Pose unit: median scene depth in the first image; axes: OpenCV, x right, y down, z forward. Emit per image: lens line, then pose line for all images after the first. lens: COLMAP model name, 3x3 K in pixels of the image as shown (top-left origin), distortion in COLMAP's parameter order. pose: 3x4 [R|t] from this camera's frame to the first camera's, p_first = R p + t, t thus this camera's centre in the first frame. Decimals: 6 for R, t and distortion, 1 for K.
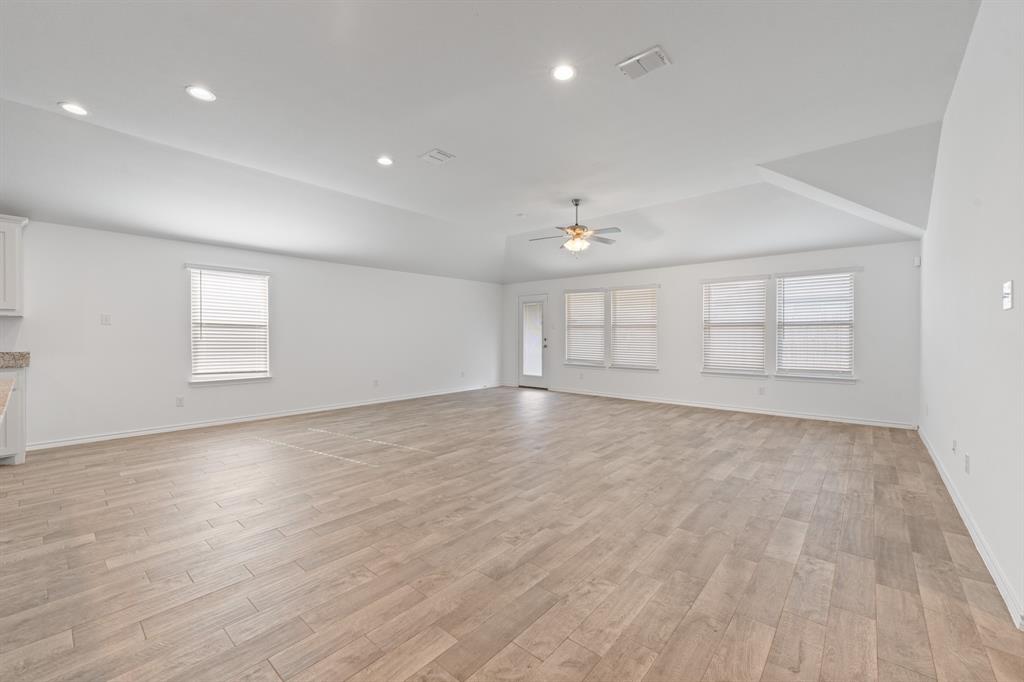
lens RADIAL K [[419.5, 0, 512.0], [0, 419.5, 338.2], [0, 0, 1]] dist [0.000455, -0.000627]
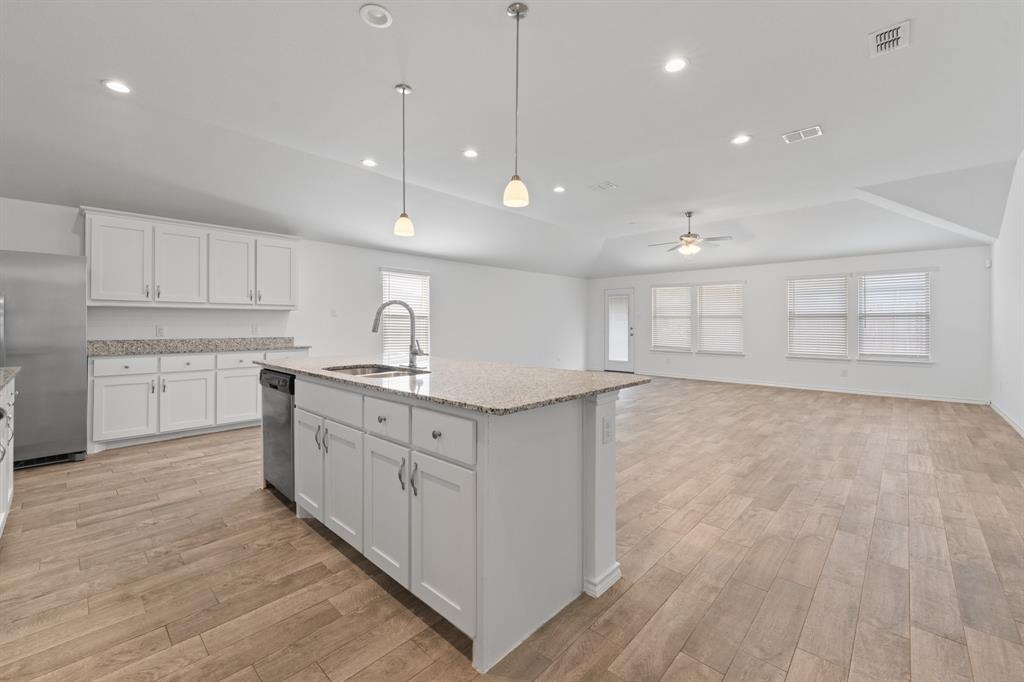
lens RADIAL K [[419.5, 0, 518.9], [0, 419.5, 323.3], [0, 0, 1]] dist [0.000455, -0.000627]
pose [[0.999082, 0.001510, -0.042819, -0.283063], [-0.001906, 0.999956, -0.009211, 0.000370], [0.042803, 0.009284, 0.999040, -0.220904]]
